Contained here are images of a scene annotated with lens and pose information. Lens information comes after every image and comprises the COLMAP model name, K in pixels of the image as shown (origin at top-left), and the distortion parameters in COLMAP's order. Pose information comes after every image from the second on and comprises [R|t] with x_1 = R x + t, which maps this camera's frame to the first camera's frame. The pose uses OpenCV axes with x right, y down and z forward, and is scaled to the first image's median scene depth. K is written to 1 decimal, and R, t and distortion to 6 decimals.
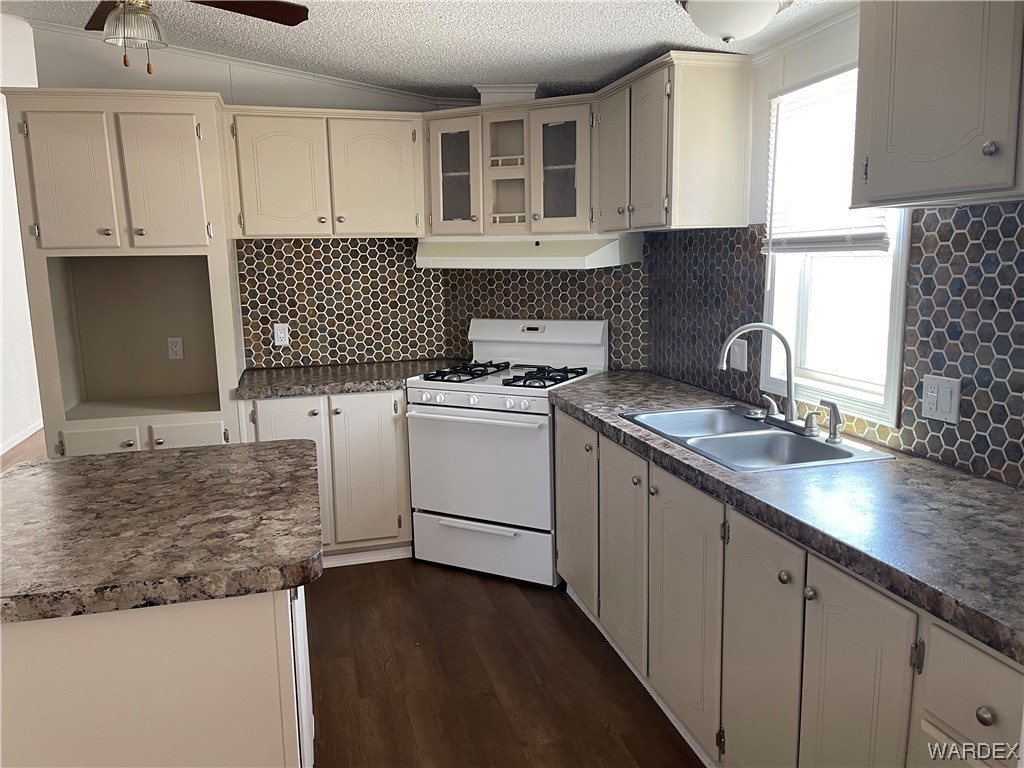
lens RADIAL K [[781.1, 0, 520.5], [0, 781.1, 388.2], [0, 0, 1]] dist [0.046825, -0.053526]
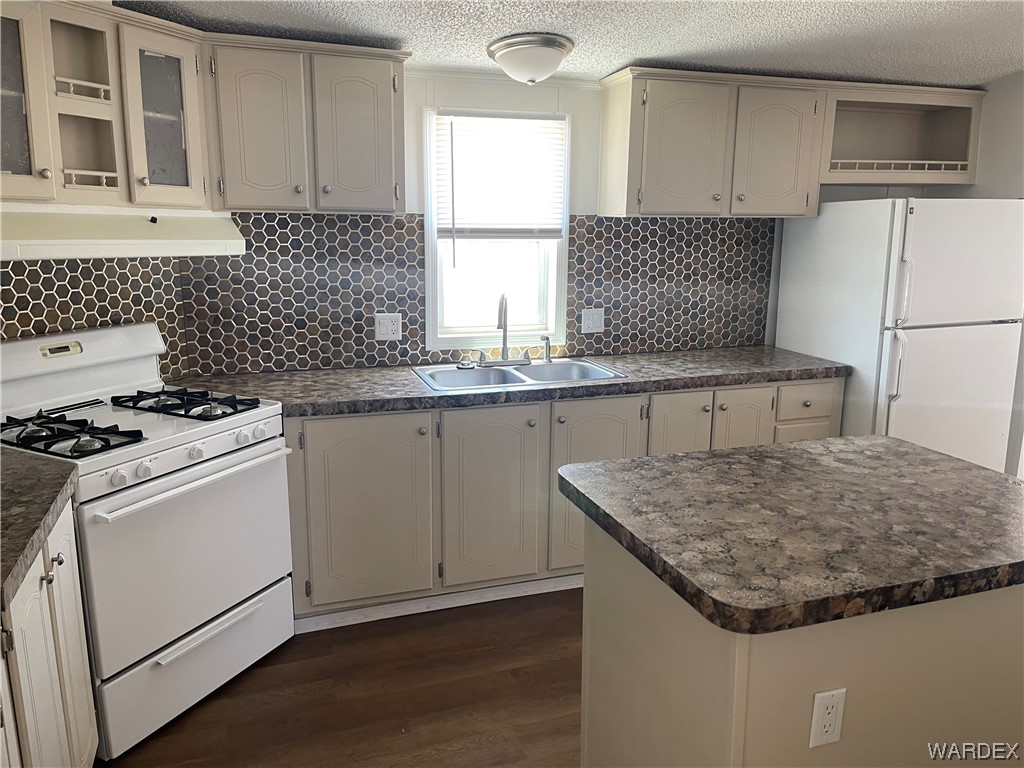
lens RADIAL K [[781.1, 0, 519.1], [0, 781.1, 385.5], [0, 0, 1]] dist [0.046825, -0.053526]
pose [[-0.070655, -0.186547, 0.979902, -1.318744], [0.154880, 0.968392, 0.195524, -0.232621], [-0.985404, 0.165582, -0.039530, 1.319963]]
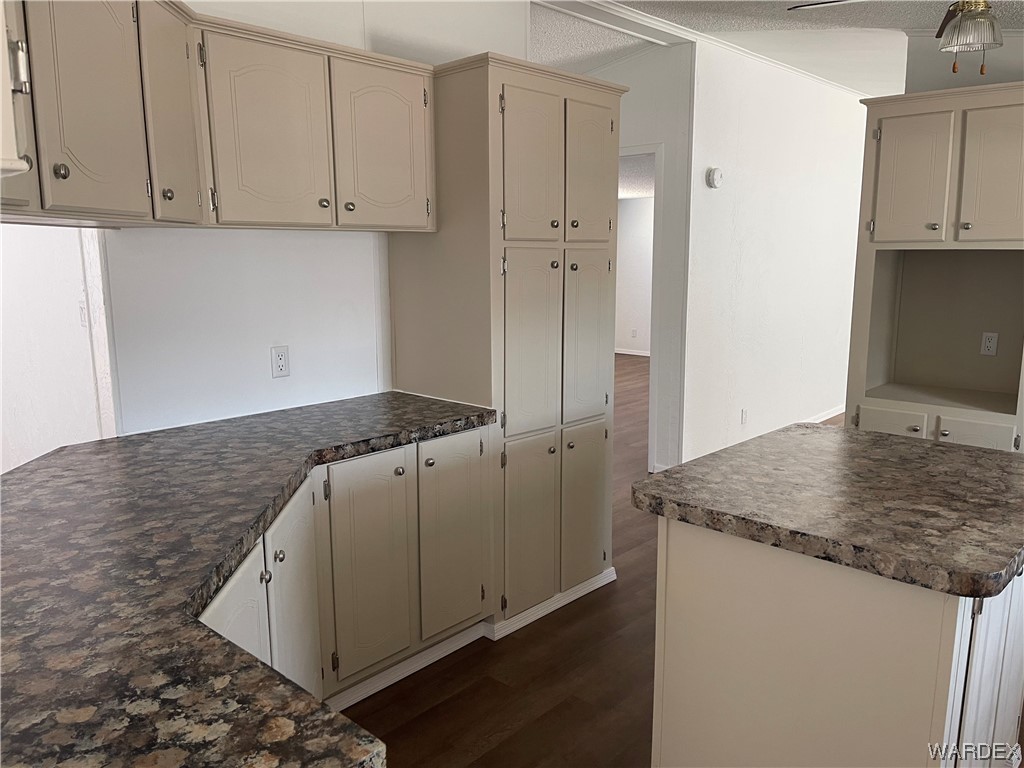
lens RADIAL K [[781.1, 0, 515.9], [0, 781.1, 384.7], [0, 0, 1]] dist [0.046825, -0.053526]
pose [[0.525821, 0.162338, -0.834960, 0.153510], [-0.148865, 0.984032, 0.097573, -0.018102], [0.837467, 0.072991, 0.541591, -0.027714]]
